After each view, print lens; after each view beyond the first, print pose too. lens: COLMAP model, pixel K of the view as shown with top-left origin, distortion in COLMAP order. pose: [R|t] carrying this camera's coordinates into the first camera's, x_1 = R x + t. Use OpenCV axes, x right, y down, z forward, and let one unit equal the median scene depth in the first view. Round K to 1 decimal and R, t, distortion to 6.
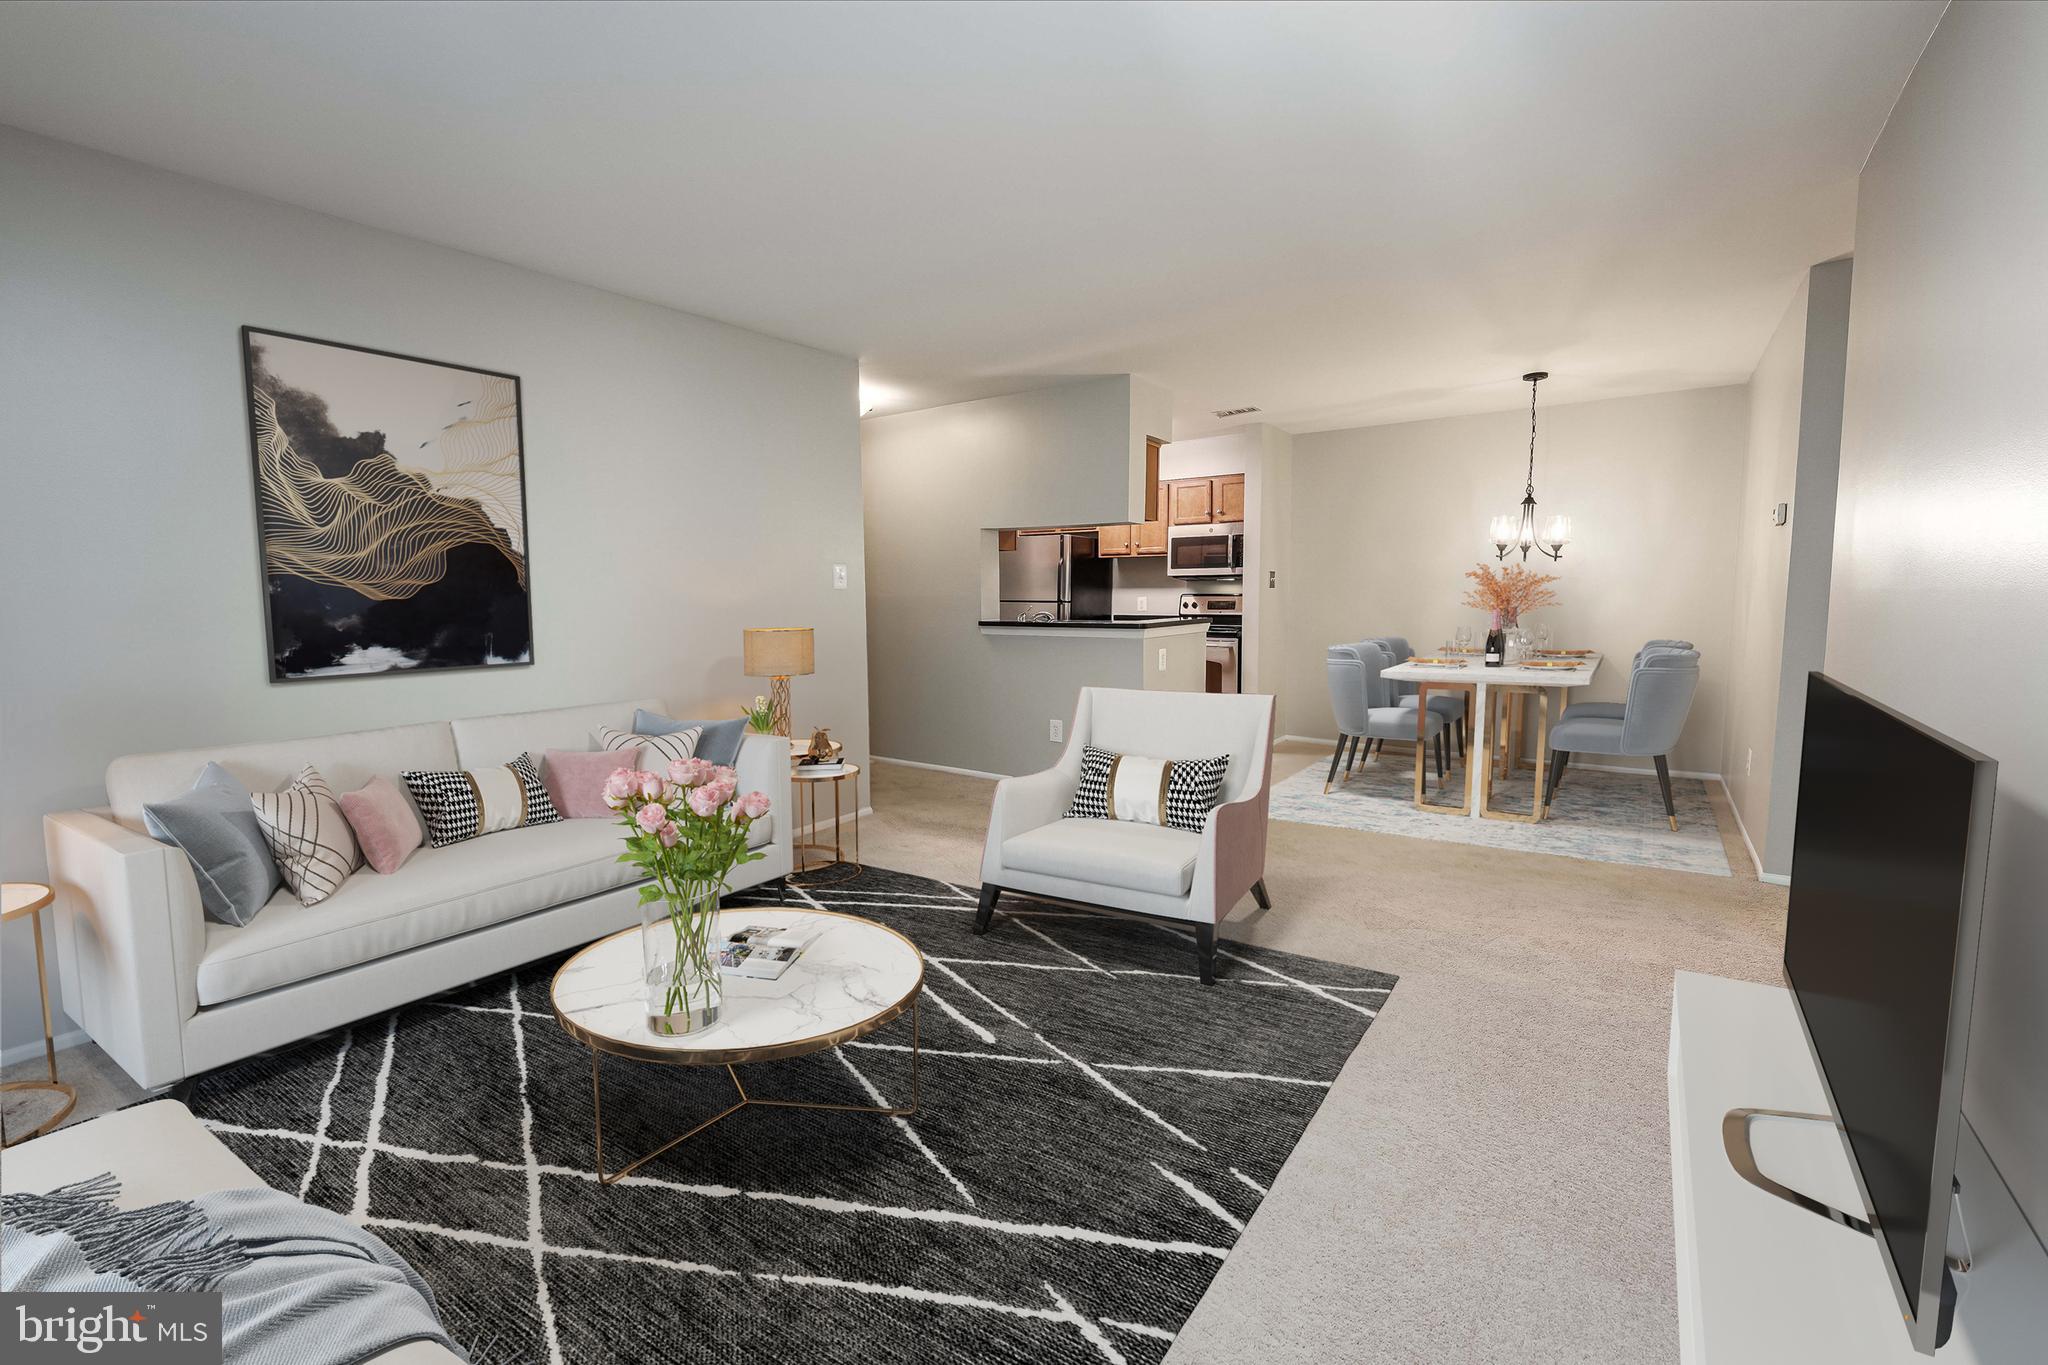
lens RADIAL K [[834.6, 0, 1024.0], [0, 834.6, 682.5], [0, 0, 1]] dist [-0.026919, -0.000271]
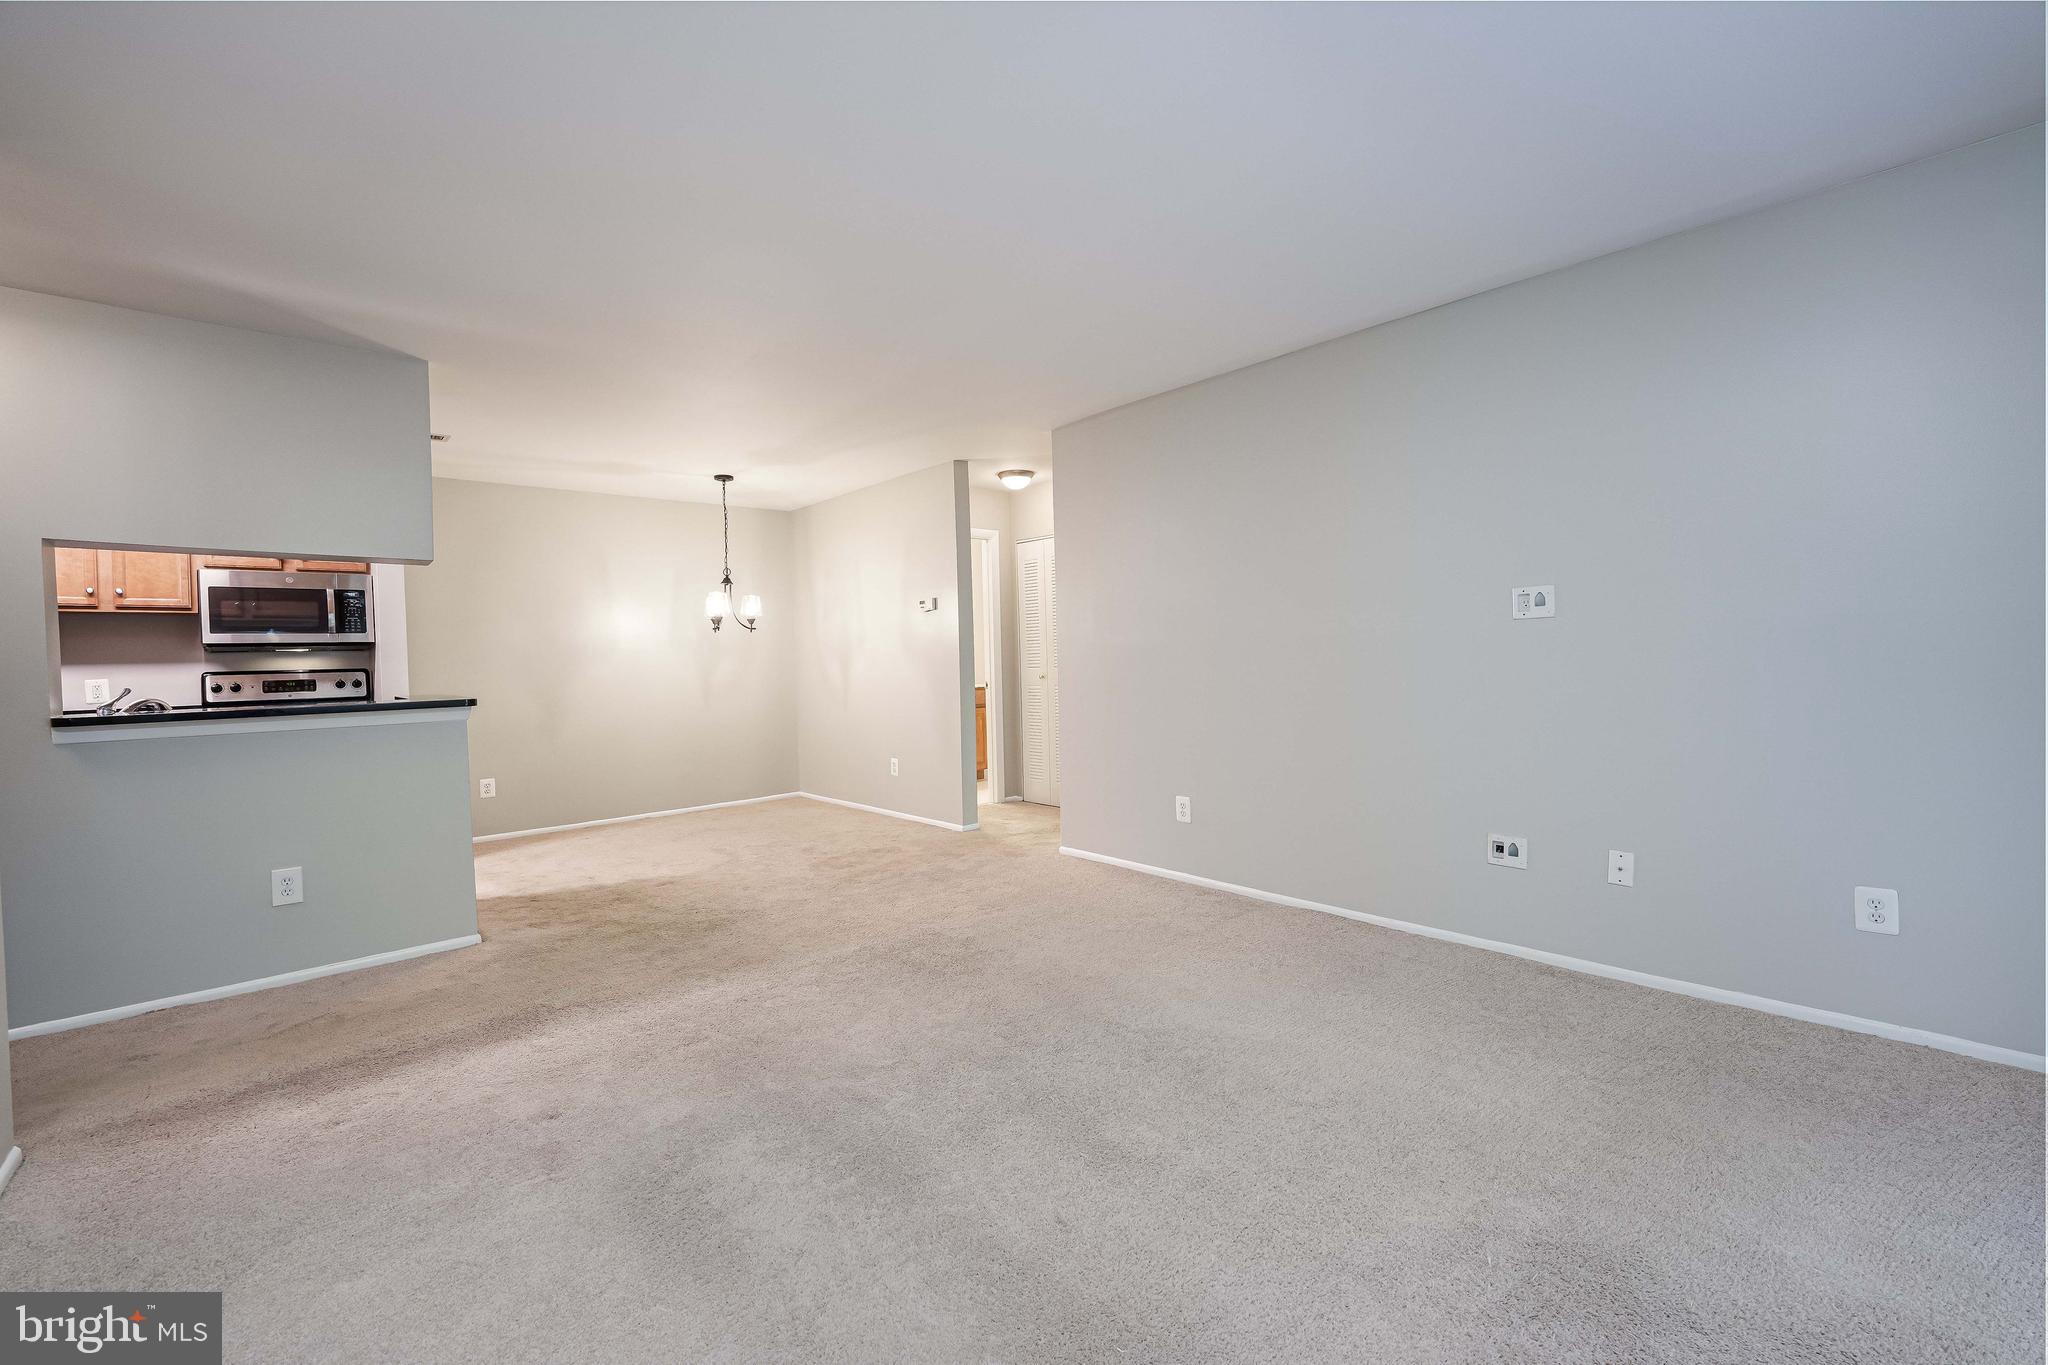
lens RADIAL K [[844.0, 0, 1031.8], [0, 844.0, 660.6], [0, 0, 1]] dist [-0.002619, -0.000077]
pose [[0.209649, -0.002481, 0.977774, -0.345277], [0.131317, 0.991009, -0.025642, -0.012980], [-0.968919, 0.133774, 0.208090, 0.243129]]
